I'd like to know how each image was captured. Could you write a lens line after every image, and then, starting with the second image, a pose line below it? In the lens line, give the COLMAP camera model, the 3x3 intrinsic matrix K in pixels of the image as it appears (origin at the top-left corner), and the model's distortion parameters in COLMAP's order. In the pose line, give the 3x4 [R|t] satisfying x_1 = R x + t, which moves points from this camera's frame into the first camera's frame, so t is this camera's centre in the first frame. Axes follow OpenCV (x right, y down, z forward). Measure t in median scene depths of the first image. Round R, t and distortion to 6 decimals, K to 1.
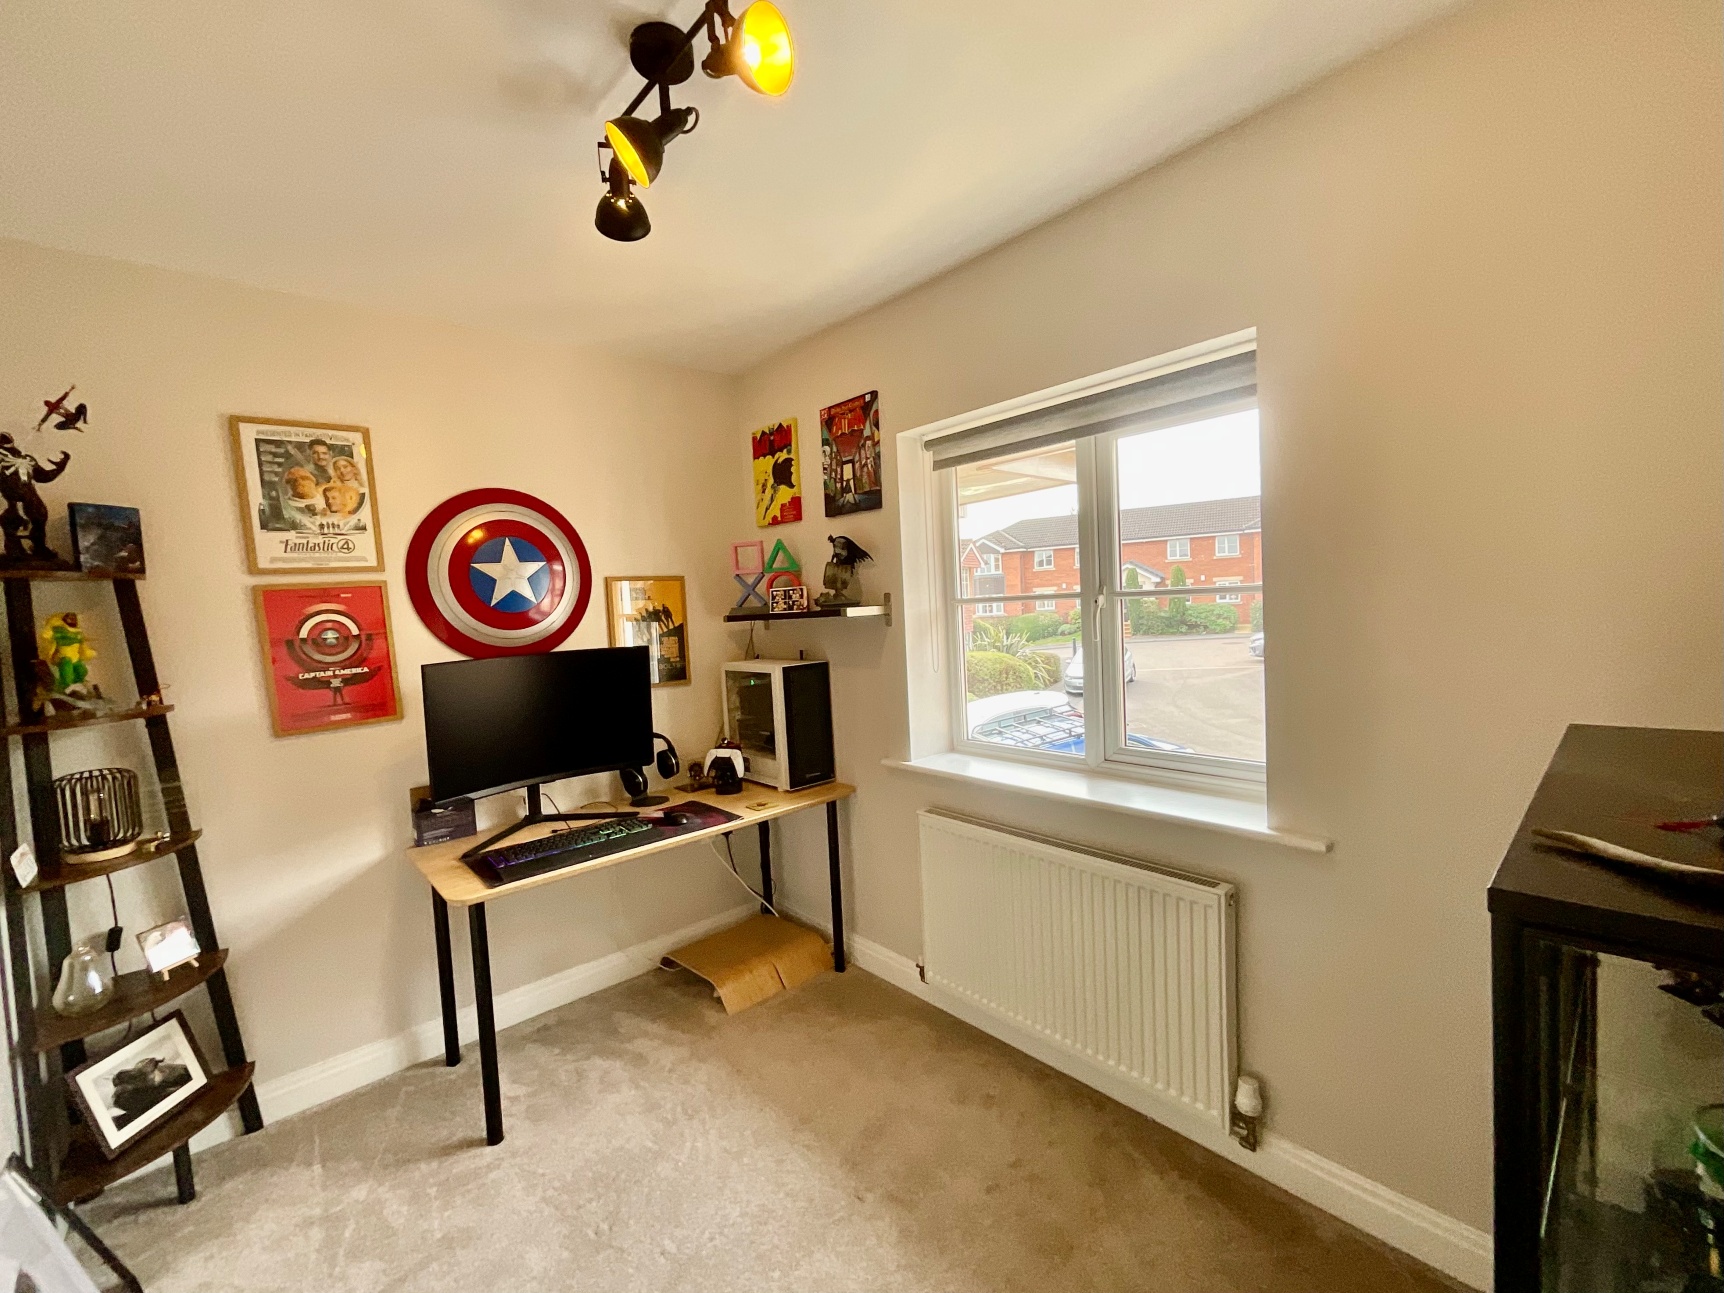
lens RADIAL K [[751.6, 0, 862.0], [0, 751.6, 646.5], [0, 0, 1]] dist [0.001823, 0.000394]
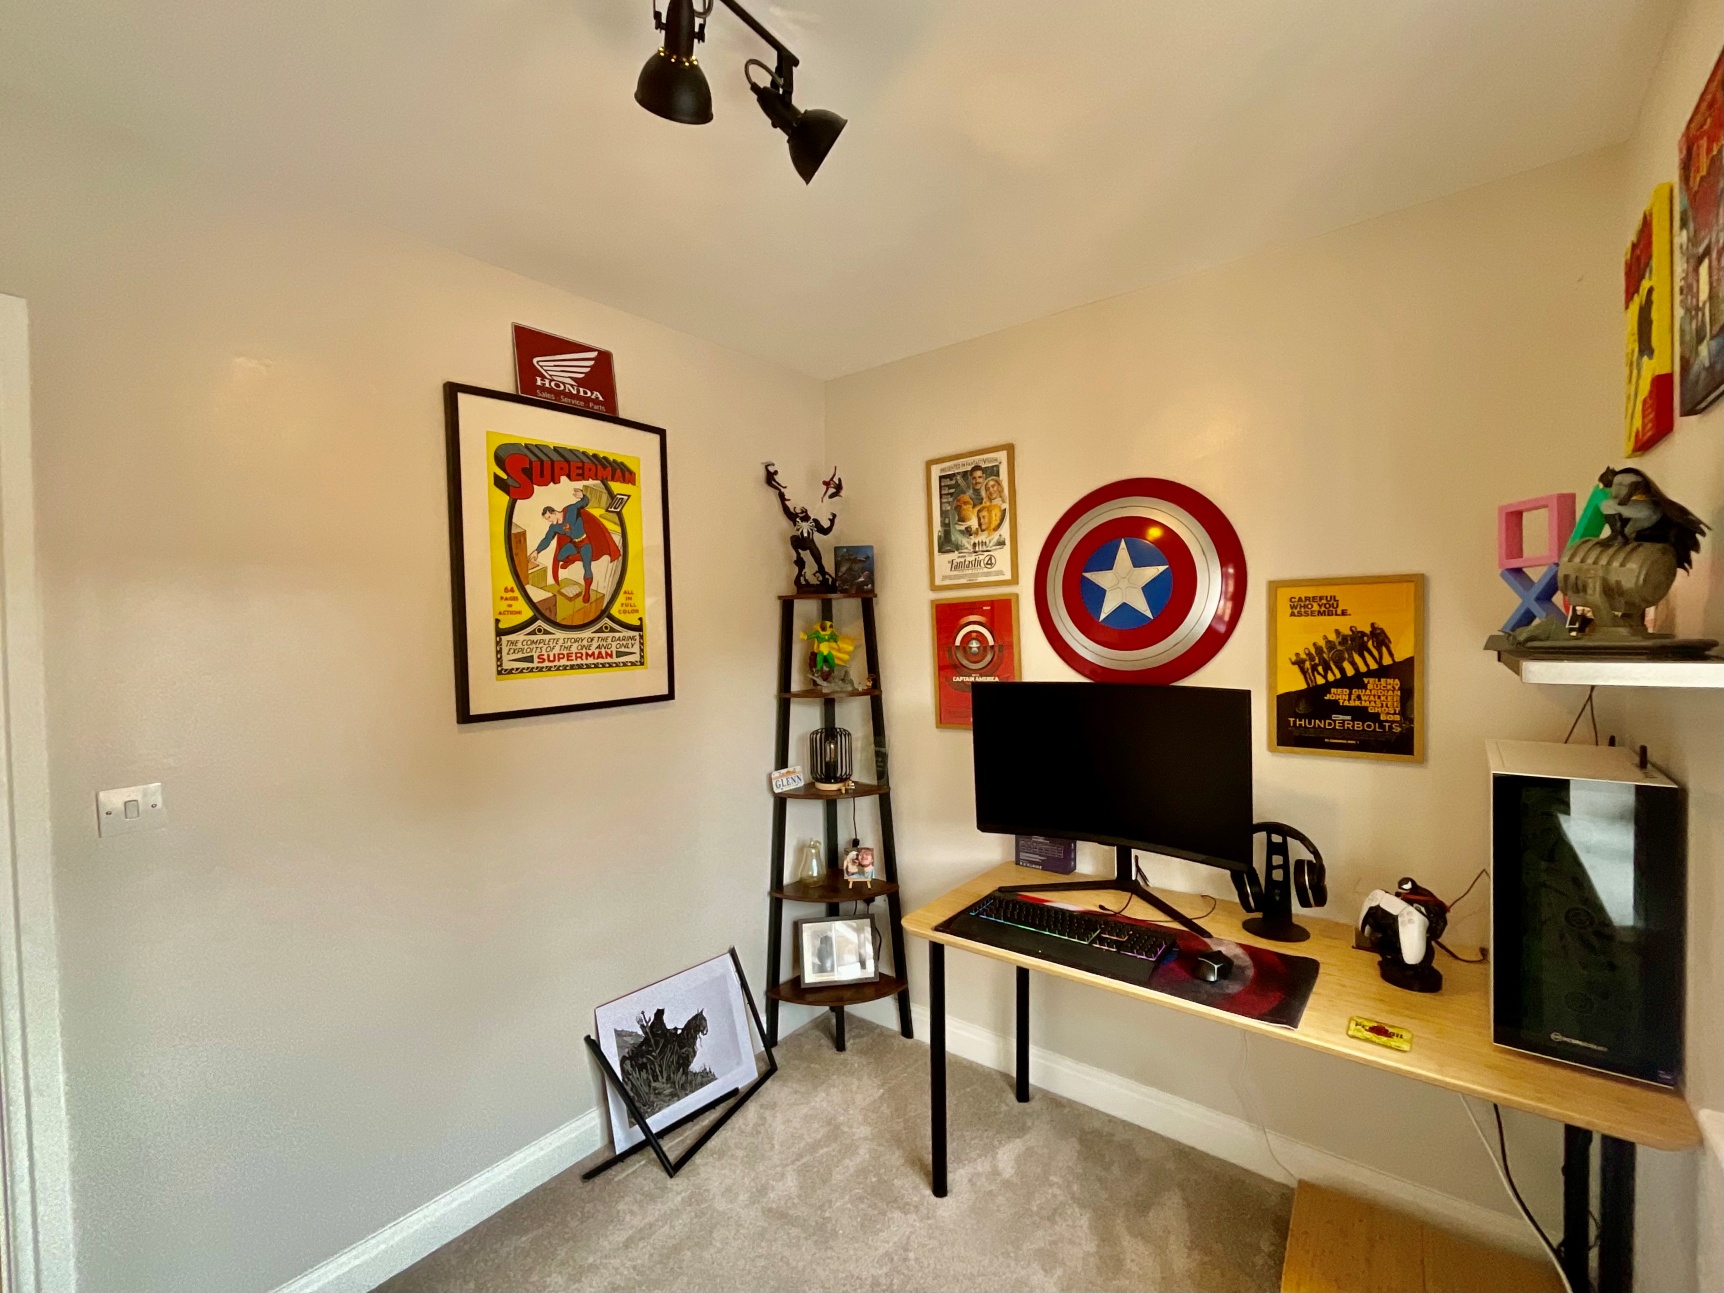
lens RADIAL K [[751.6, 0, 862.0], [0, 751.6, 646.5], [0, 0, 1]] dist [0.001823, 0.000394]
pose [[0.154962, 0.074141, -0.985134, 0.338388], [-0.044807, 0.996681, 0.067962, -0.077536], [0.986904, 0.033609, 0.157770, 0.653620]]
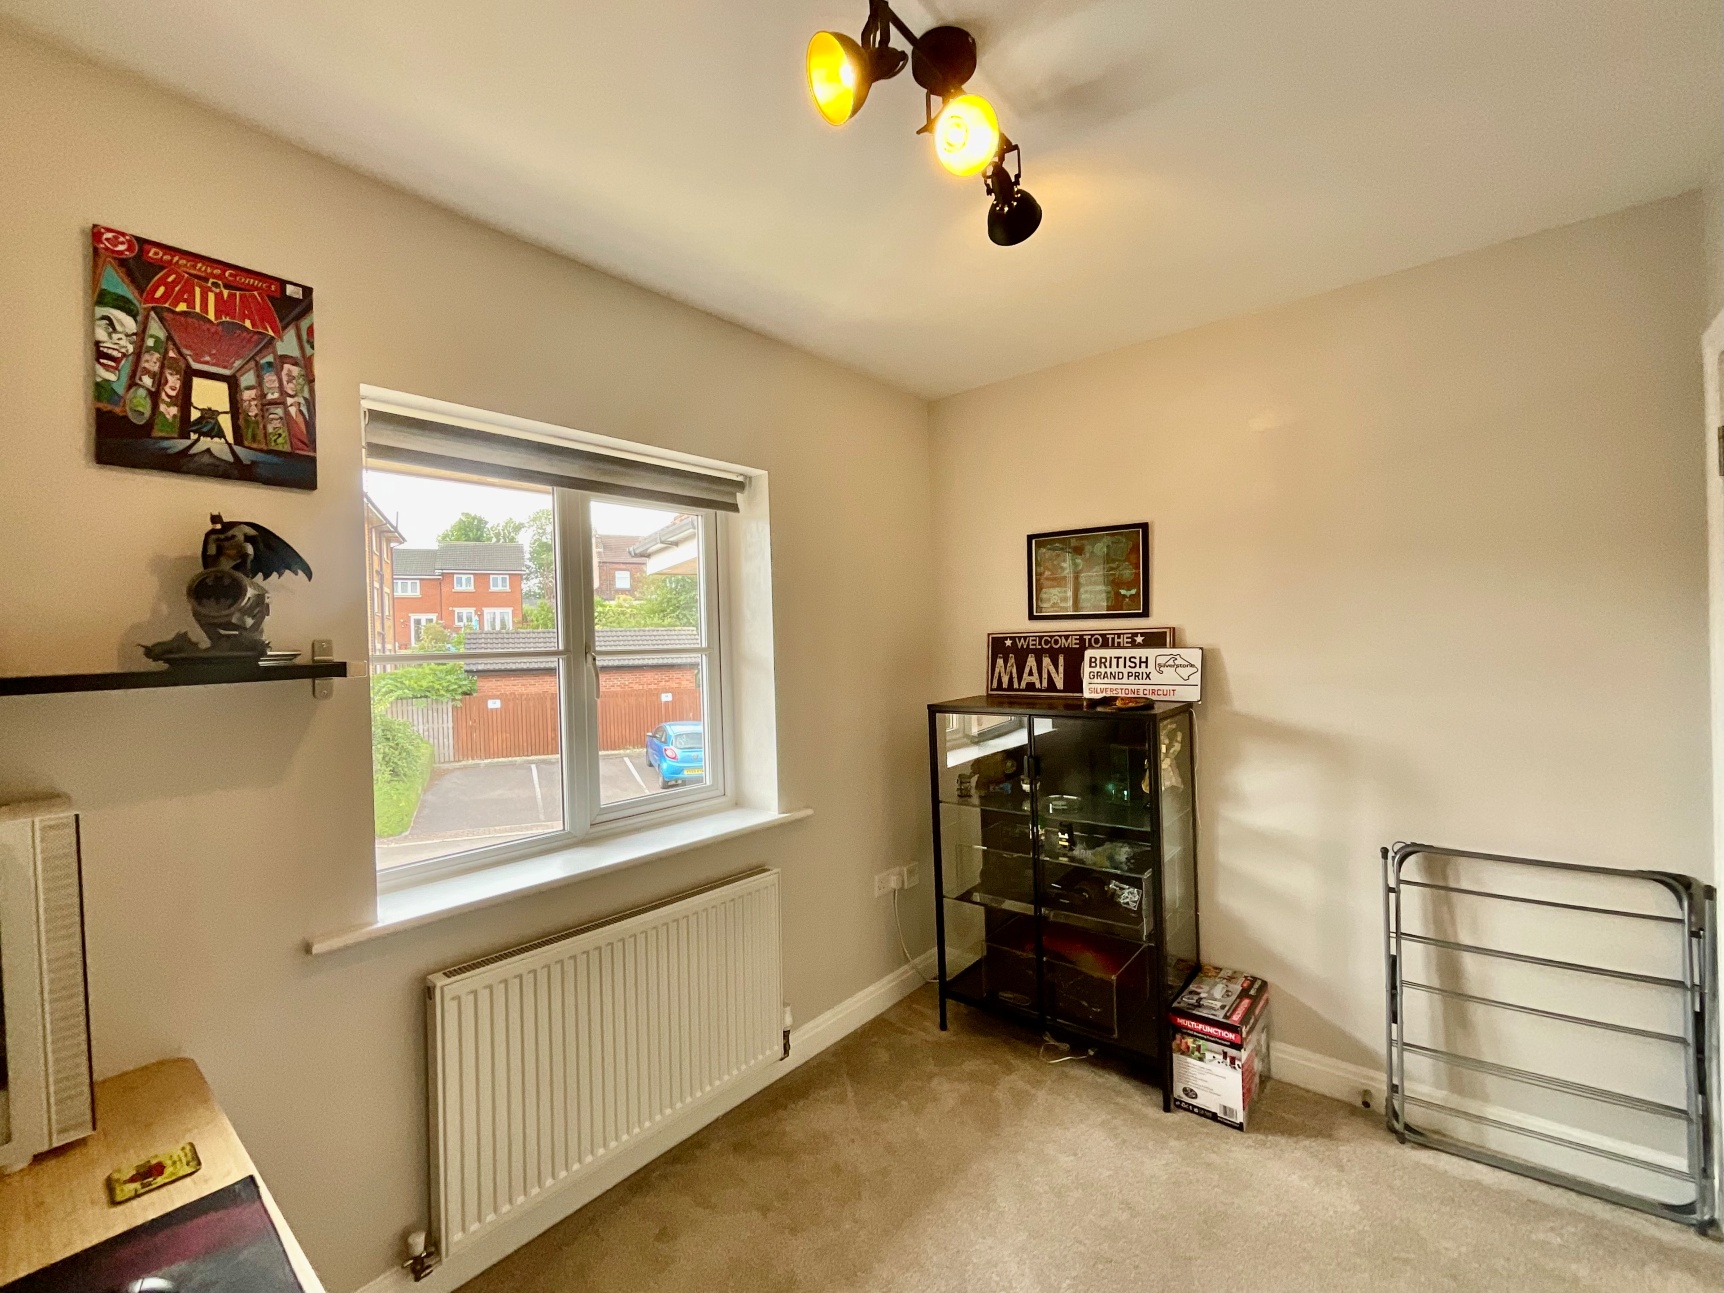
lens RADIAL K [[751.6, 0, 862.0], [0, 751.6, 646.5], [0, 0, 1]] dist [0.001823, 0.000394]
pose [[-0.175234, 0.055220, 0.982977, -0.679482], [0.097608, 0.994481, -0.038466, -0.004821], [-0.979676, 0.089205, -0.179657, 0.798071]]
